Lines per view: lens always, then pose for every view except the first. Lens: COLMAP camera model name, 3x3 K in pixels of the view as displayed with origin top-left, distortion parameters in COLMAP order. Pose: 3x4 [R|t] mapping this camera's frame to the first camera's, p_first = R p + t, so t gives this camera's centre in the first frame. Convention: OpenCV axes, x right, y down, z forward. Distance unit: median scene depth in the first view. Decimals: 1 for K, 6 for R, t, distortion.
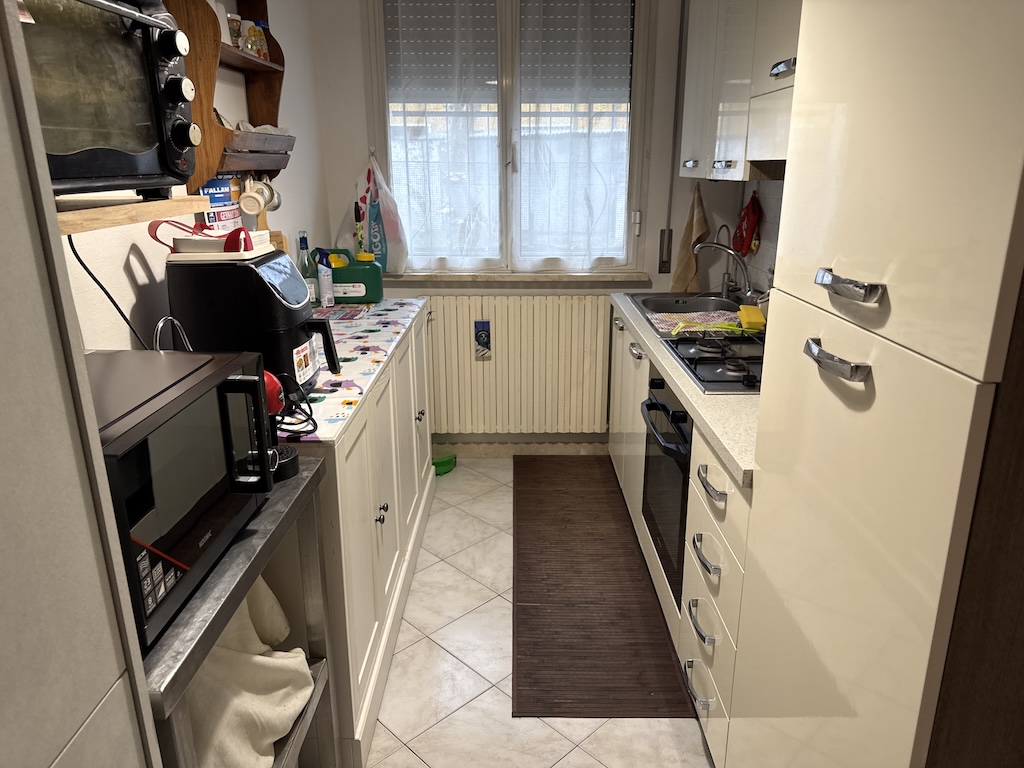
lens RADIAL K [[731.3, 0, 516.5], [0, 731.3, 381.8], [0, 0, 1]] dist [0.053393, -0.077850]
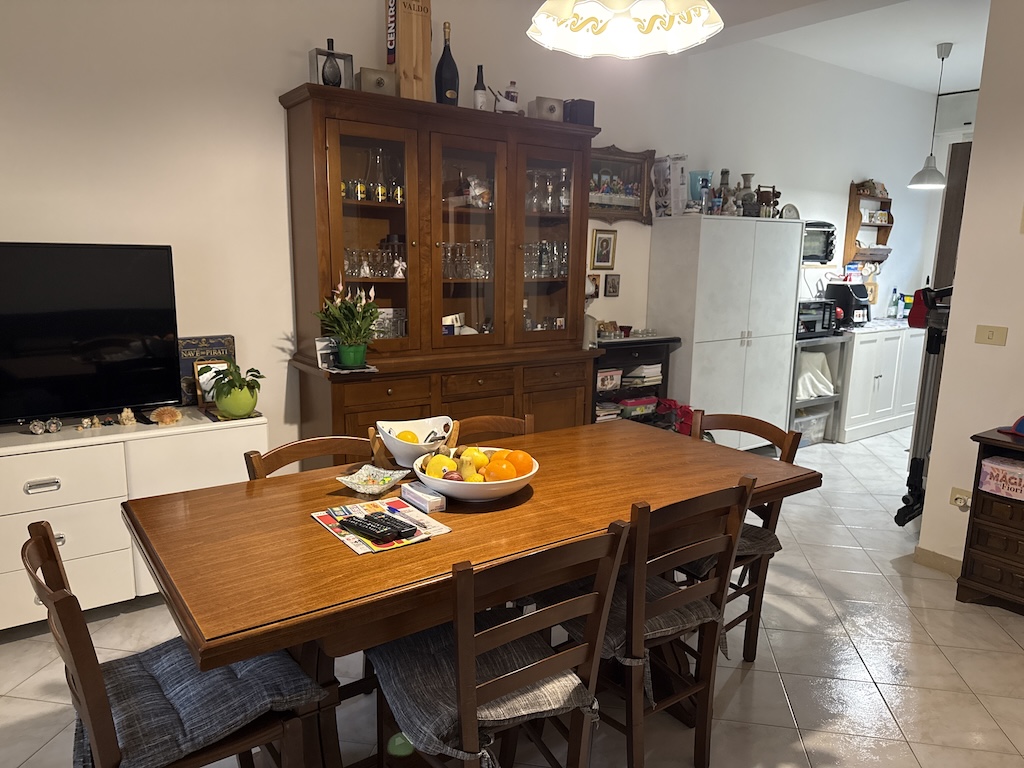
lens RADIAL K [[713.0, 0, 509.0], [0, 713.0, 411.6], [0, 0, 1]] dist [0.032539, -0.056272]
pose [[0.586032, 0.185568, -0.788753, 0.847970], [-0.246453, 0.968125, 0.044658, 0.380115], [0.771899, 0.168219, 0.613086, -1.277072]]
